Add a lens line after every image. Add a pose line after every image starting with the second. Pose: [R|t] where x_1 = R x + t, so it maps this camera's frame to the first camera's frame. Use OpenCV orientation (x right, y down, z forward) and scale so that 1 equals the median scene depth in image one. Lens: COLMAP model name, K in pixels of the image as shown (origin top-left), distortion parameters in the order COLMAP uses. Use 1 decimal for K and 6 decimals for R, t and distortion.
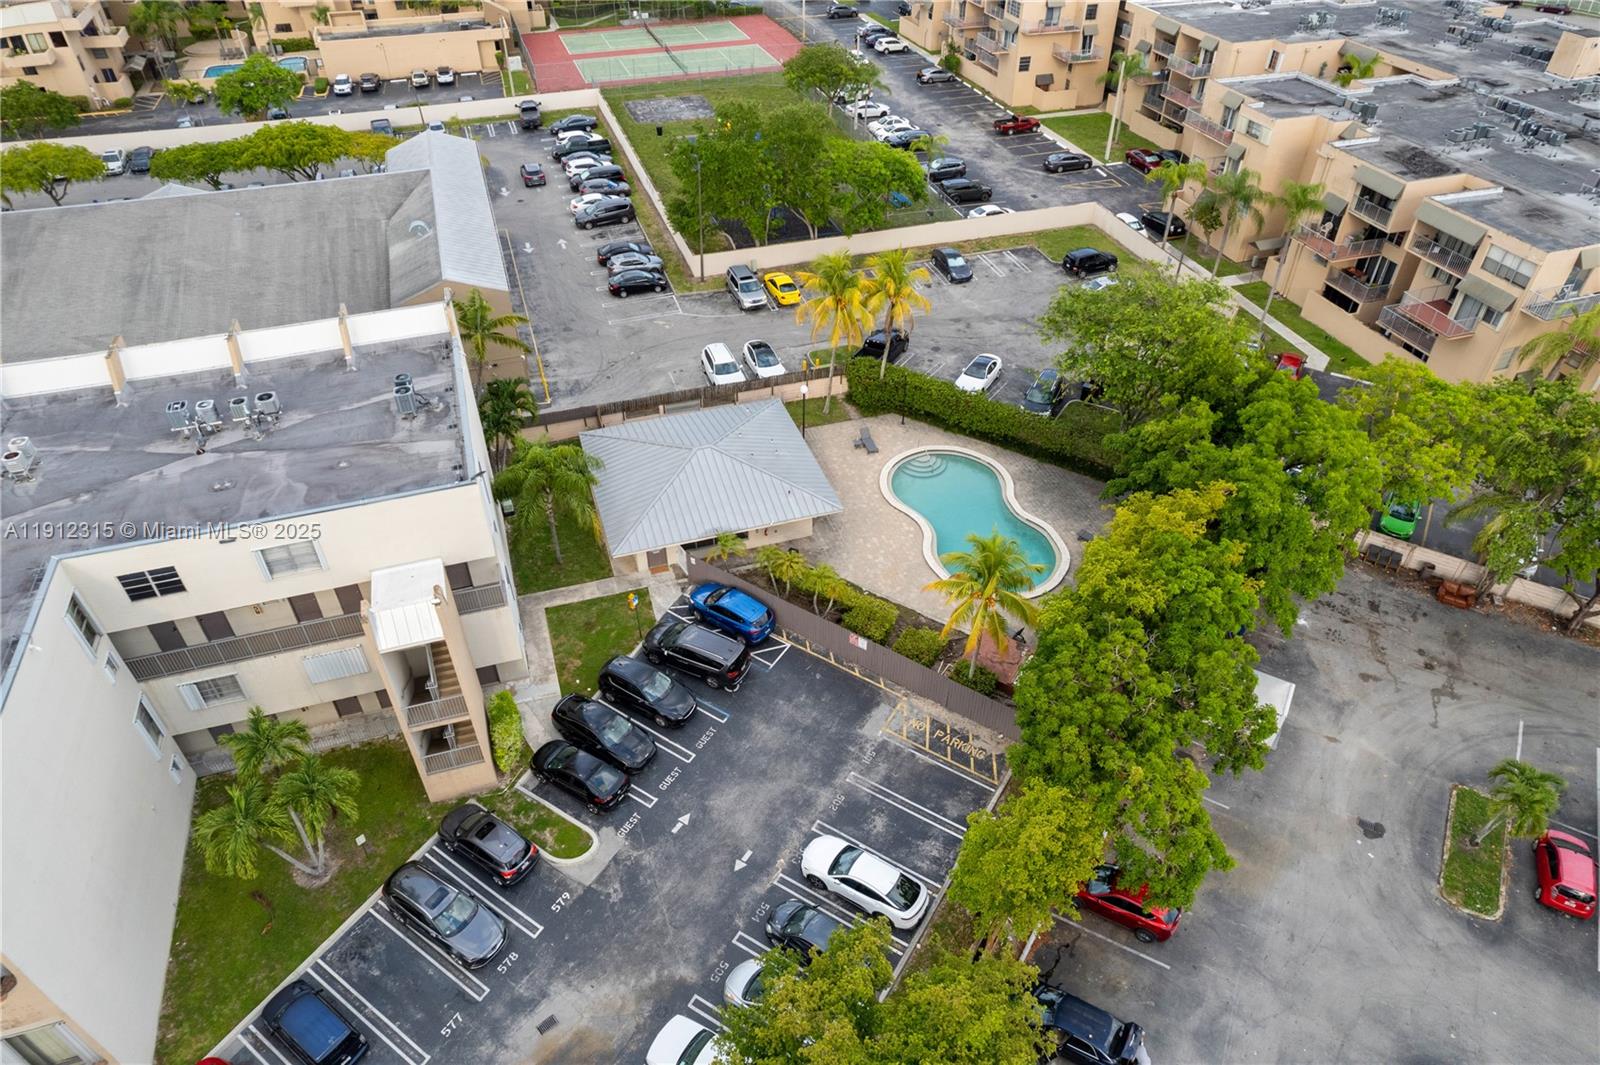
lens RADIAL K [[1028.3, 0, 800.0], [0, 1028.3, 532.5], [0, 0, 1]] dist [-0.037807, 0.062417]
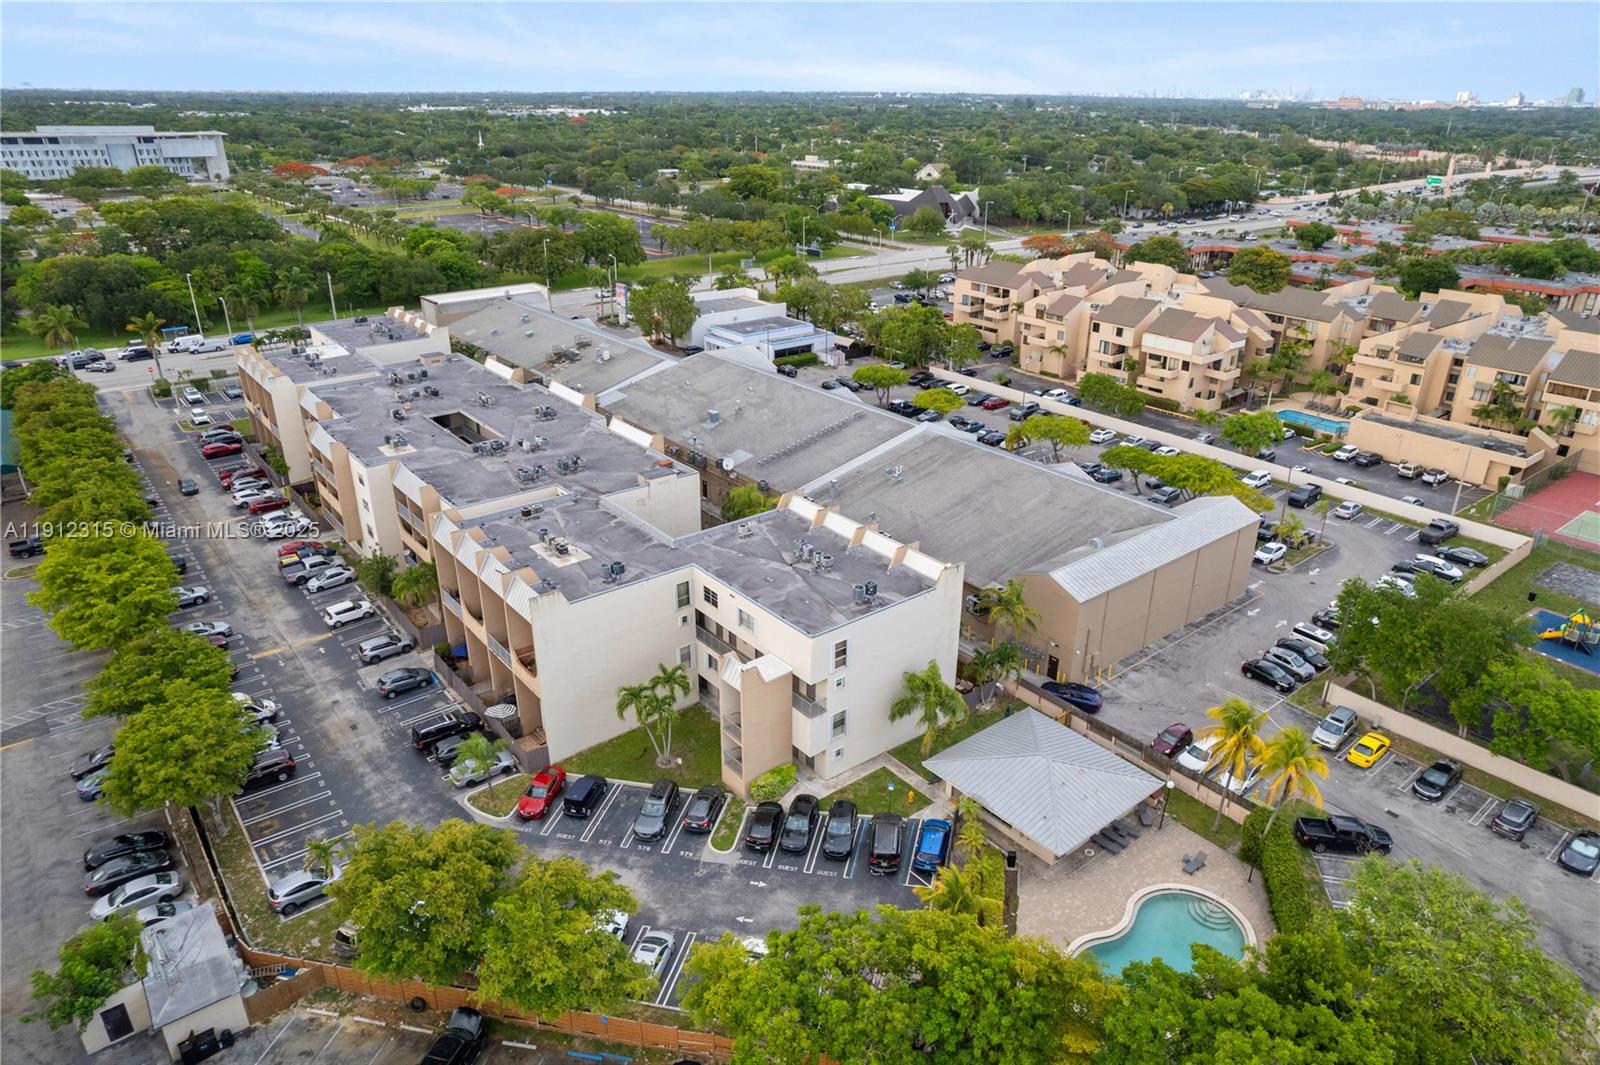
lens RADIAL K [[1028.3, 0, 800.0], [0, 1028.3, 532.5], [0, 0, 1]] dist [-0.037807, 0.062417]
pose [[0.359528, 0.385323, -0.849862, 0.527339], [-0.599590, 0.793256, 0.106006, -0.175492], [0.715004, 0.471457, 0.516234, -0.001260]]
